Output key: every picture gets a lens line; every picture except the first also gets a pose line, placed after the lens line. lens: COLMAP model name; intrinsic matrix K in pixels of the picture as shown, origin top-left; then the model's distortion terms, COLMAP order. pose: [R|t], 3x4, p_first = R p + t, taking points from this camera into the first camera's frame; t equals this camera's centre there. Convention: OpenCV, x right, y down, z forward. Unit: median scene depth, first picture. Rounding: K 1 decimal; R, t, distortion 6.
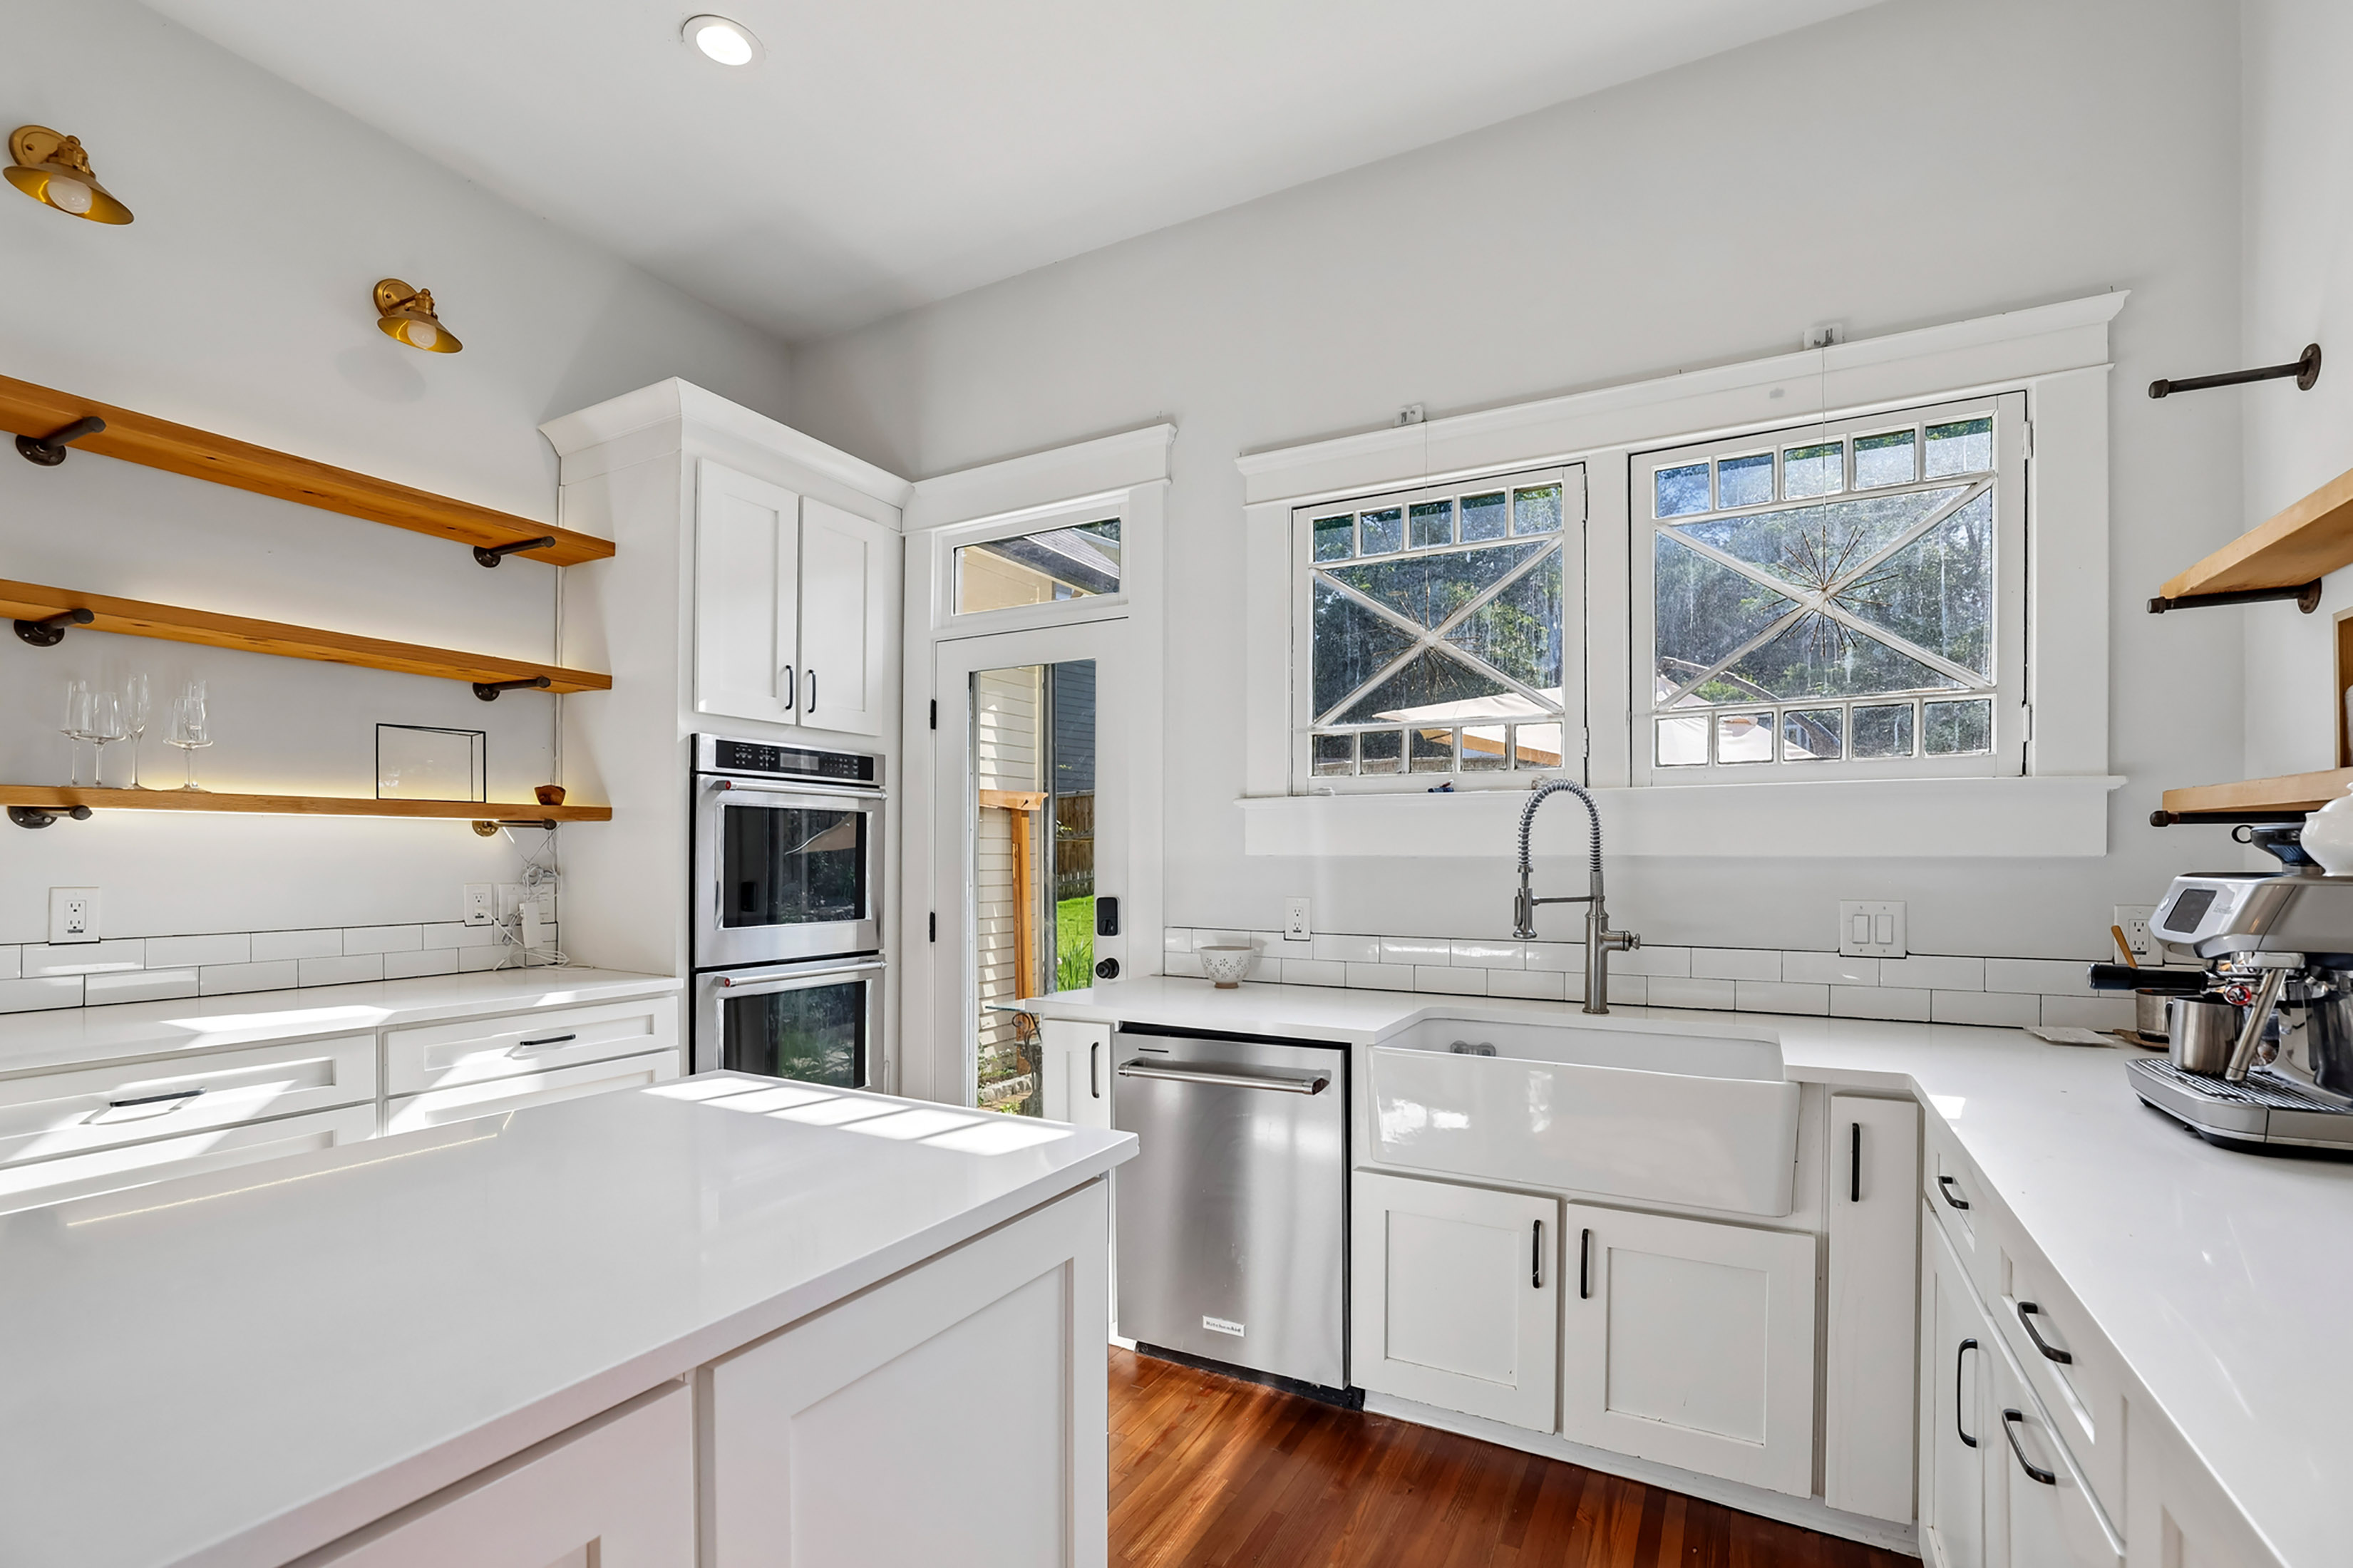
lens RADIAL K [[1040.8, 0, 1162.0], [0, 1040.8, 847.6], [0, 0, 1]] dist [-0.028096, 0.008517]
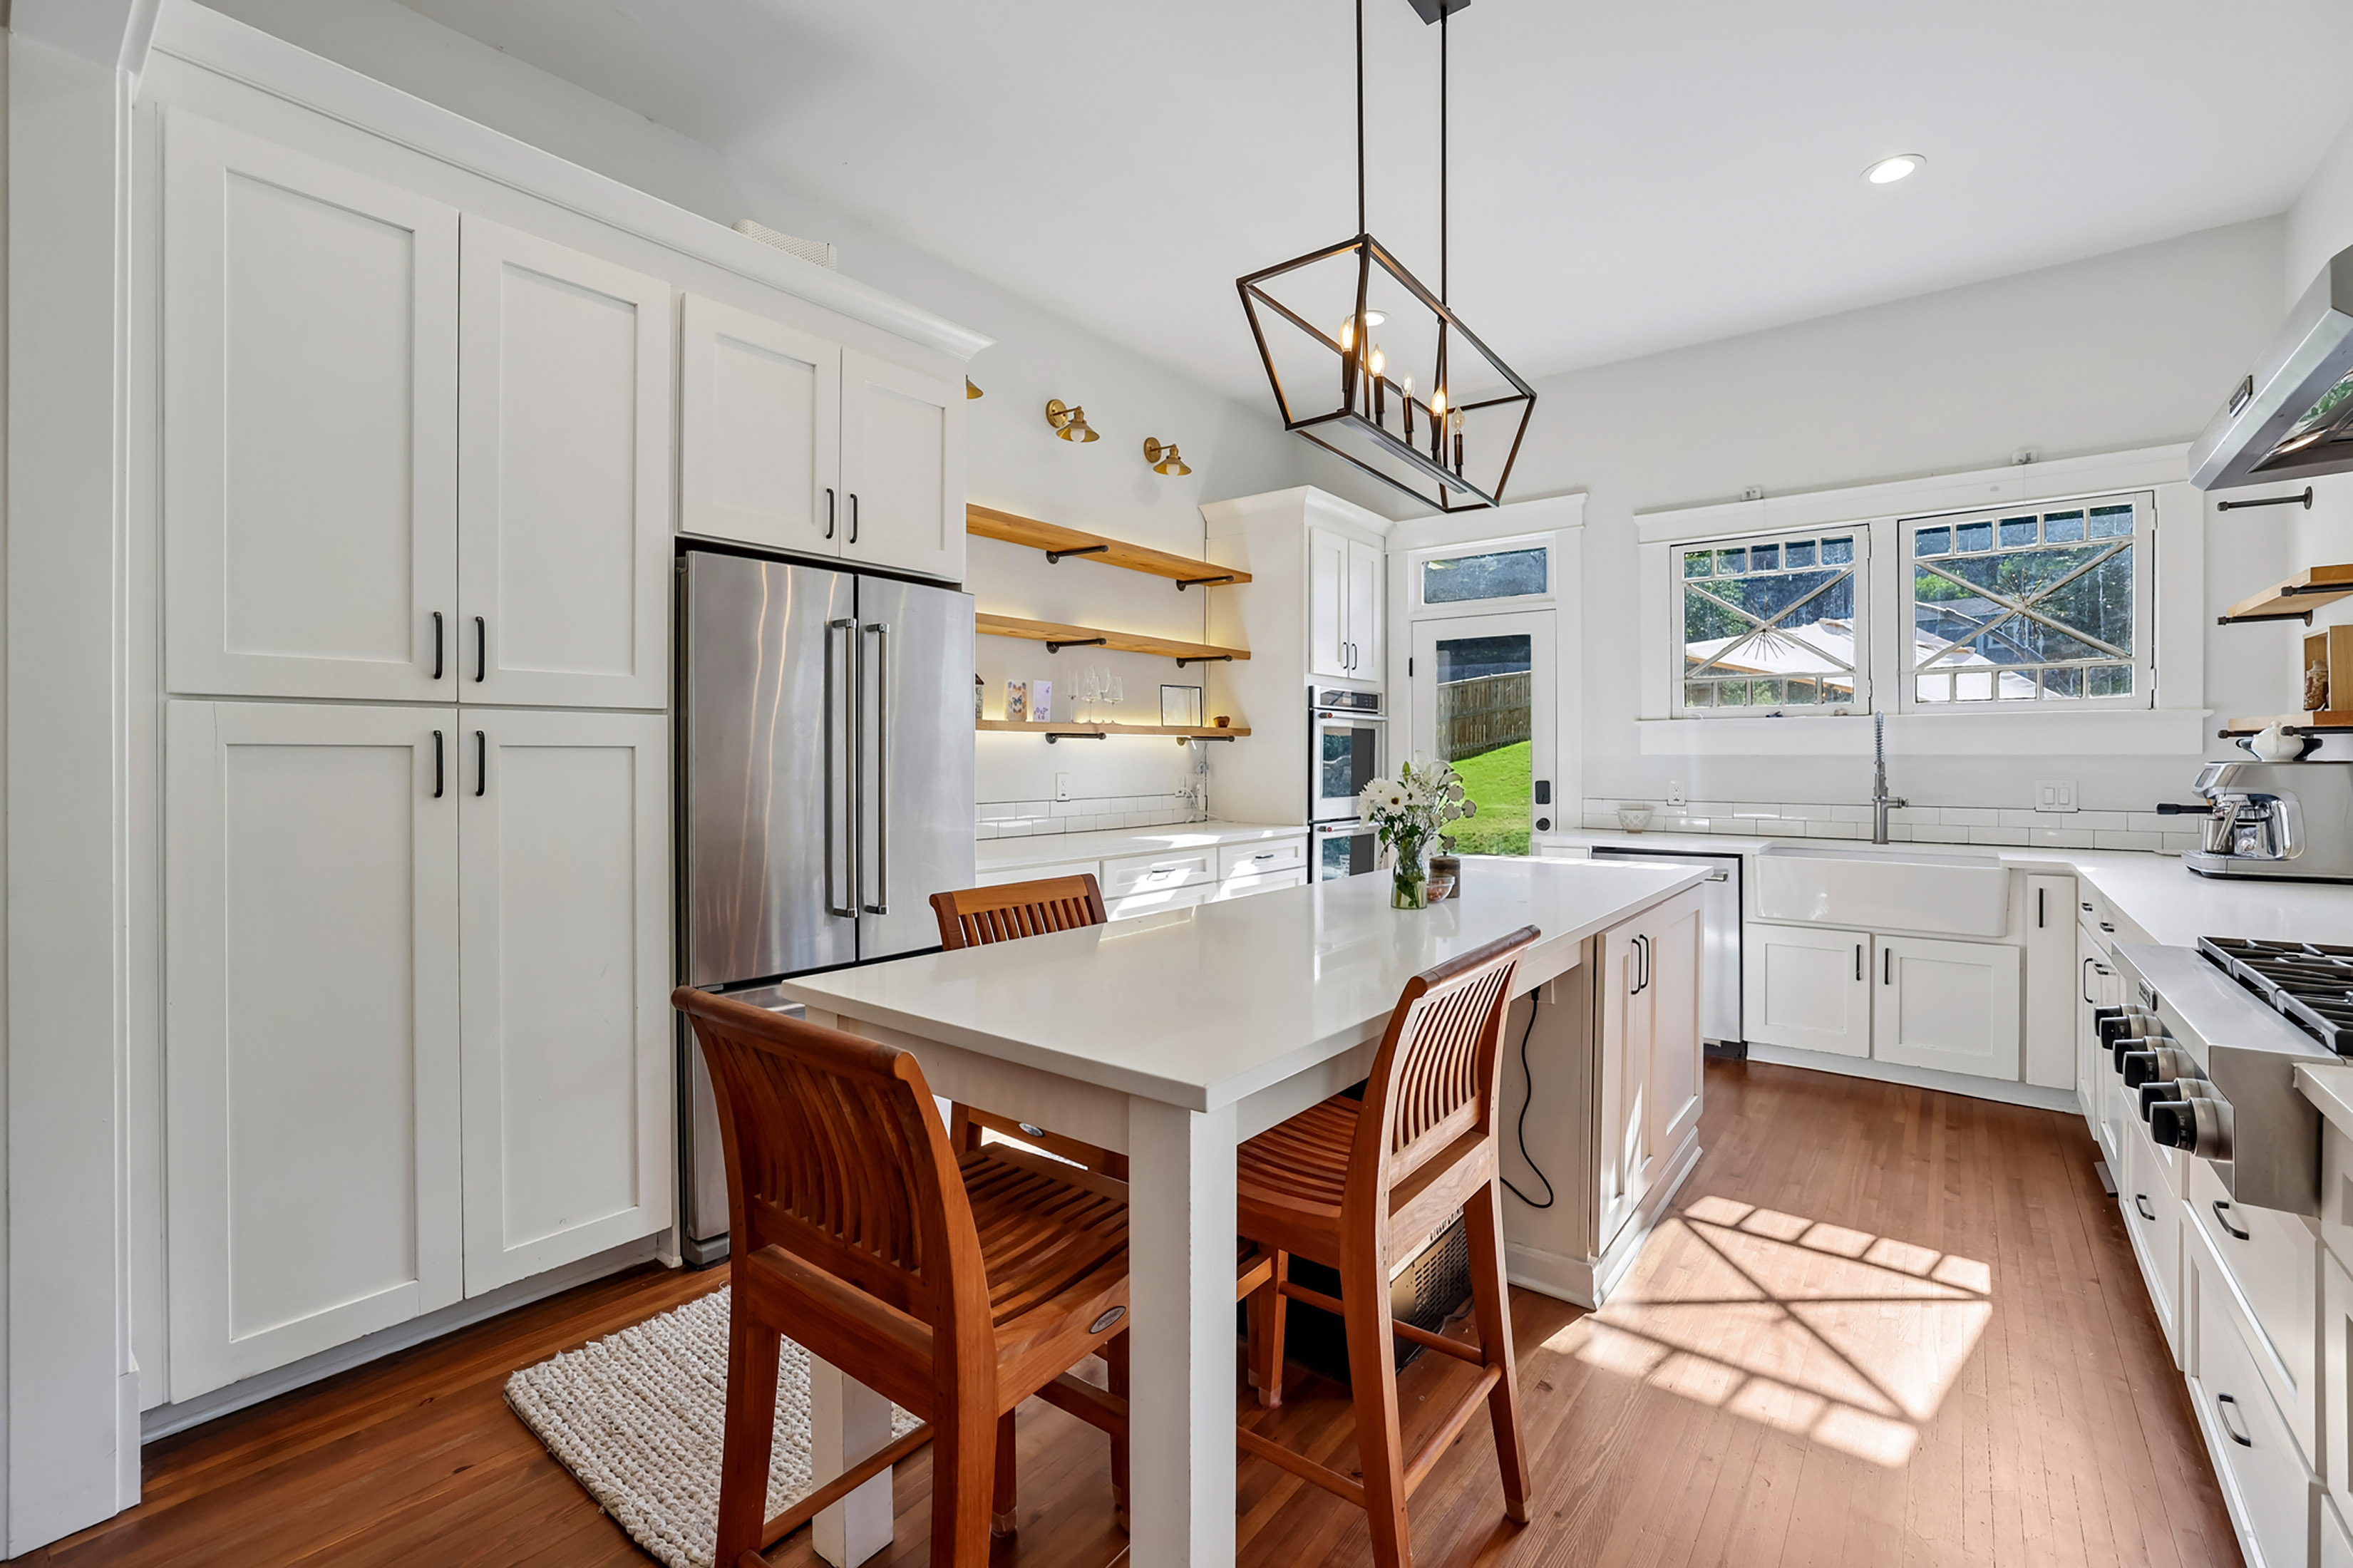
lens RADIAL K [[1012.6, 0, 1176.9], [0, 1012.6, 747.5], [0, 0, 1]] dist [-0.012017, 0.006848]
pose [[0.990359, -0.003840, -0.138475, -0.465319], [0.003868, 0.999993, -0.000068, -0.007818], [0.138474, -0.000469, 0.990366, -0.761220]]
